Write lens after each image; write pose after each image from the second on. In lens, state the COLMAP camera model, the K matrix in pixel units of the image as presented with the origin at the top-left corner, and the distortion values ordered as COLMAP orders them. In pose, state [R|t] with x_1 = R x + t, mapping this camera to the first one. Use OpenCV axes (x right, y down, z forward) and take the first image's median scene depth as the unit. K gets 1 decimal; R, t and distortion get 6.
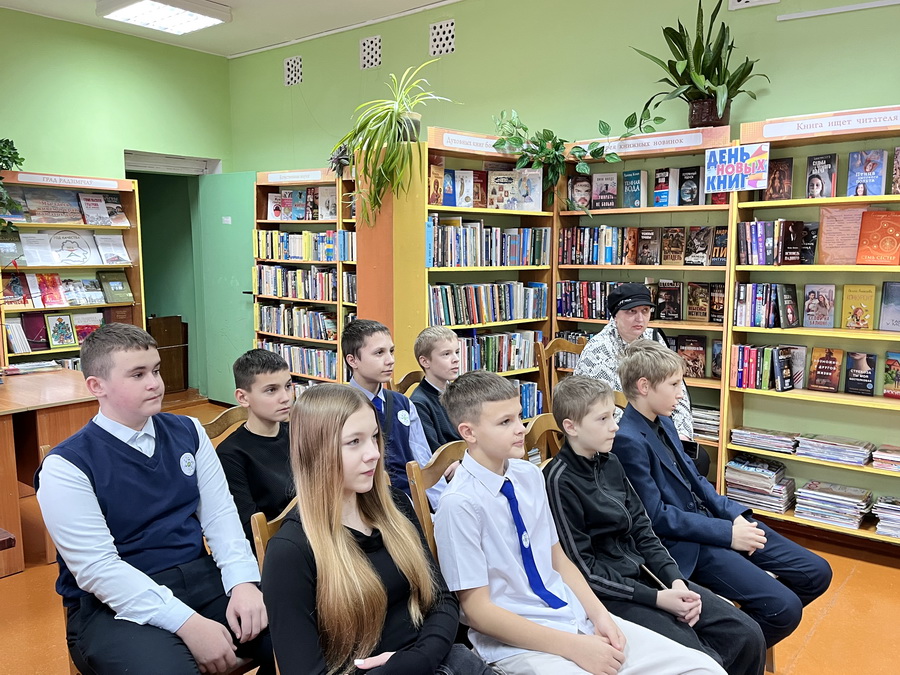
lens RADIAL K [[761.4, 0, 445.6], [0, 761.4, 347.2], [0, 0, 1]] dist [0.020324, 0.008727]
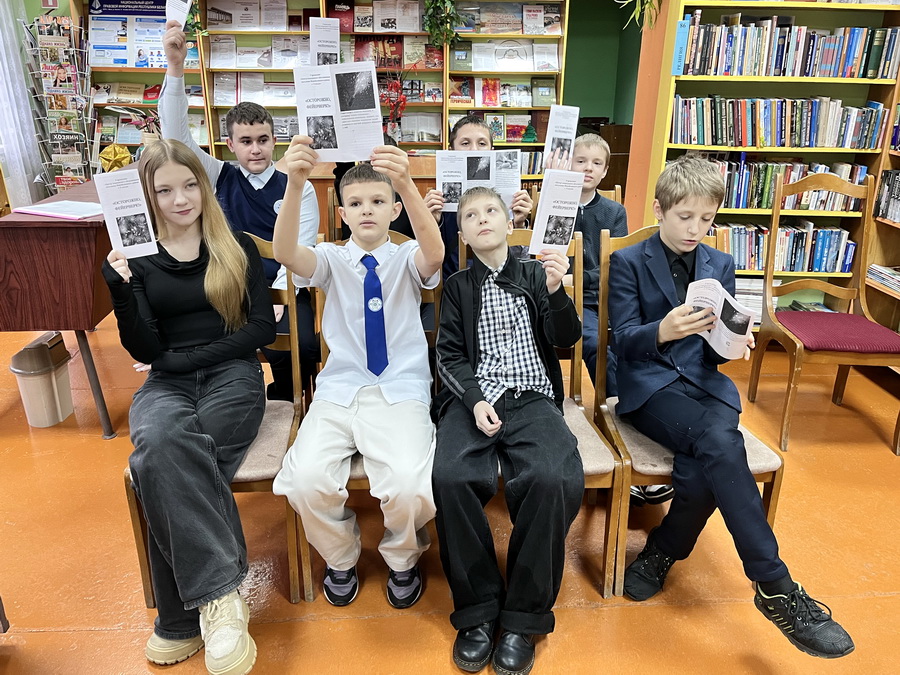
lens RADIAL K [[721.9, 0, 444.0], [0, 721.9, 336.4], [0, 0, 1]] dist [0.034577, -0.056090]
pose [[0.664313, 0.271949, -0.696227, 0.412739], [-0.105629, 0.956273, 0.272737, -0.012069], [0.739953, -0.107641, 0.663990, 0.165741]]
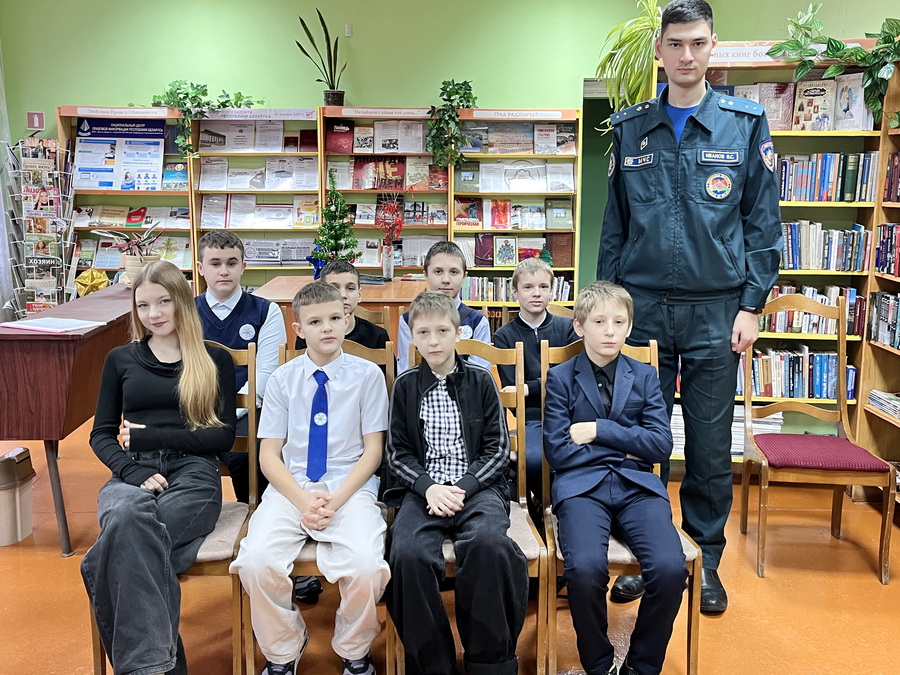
lens RADIAL K [[939.9, 0, 445.6], [0, 939.9, 338.4], [0, 0, 1]] dist [0.017898, 0.000000]
pose [[0.627533, 0.138188, -0.766228, 0.609090], [-0.104939, 0.990155, 0.092628, -0.016882], [0.771485, 0.022280, 0.635857, 0.088006]]
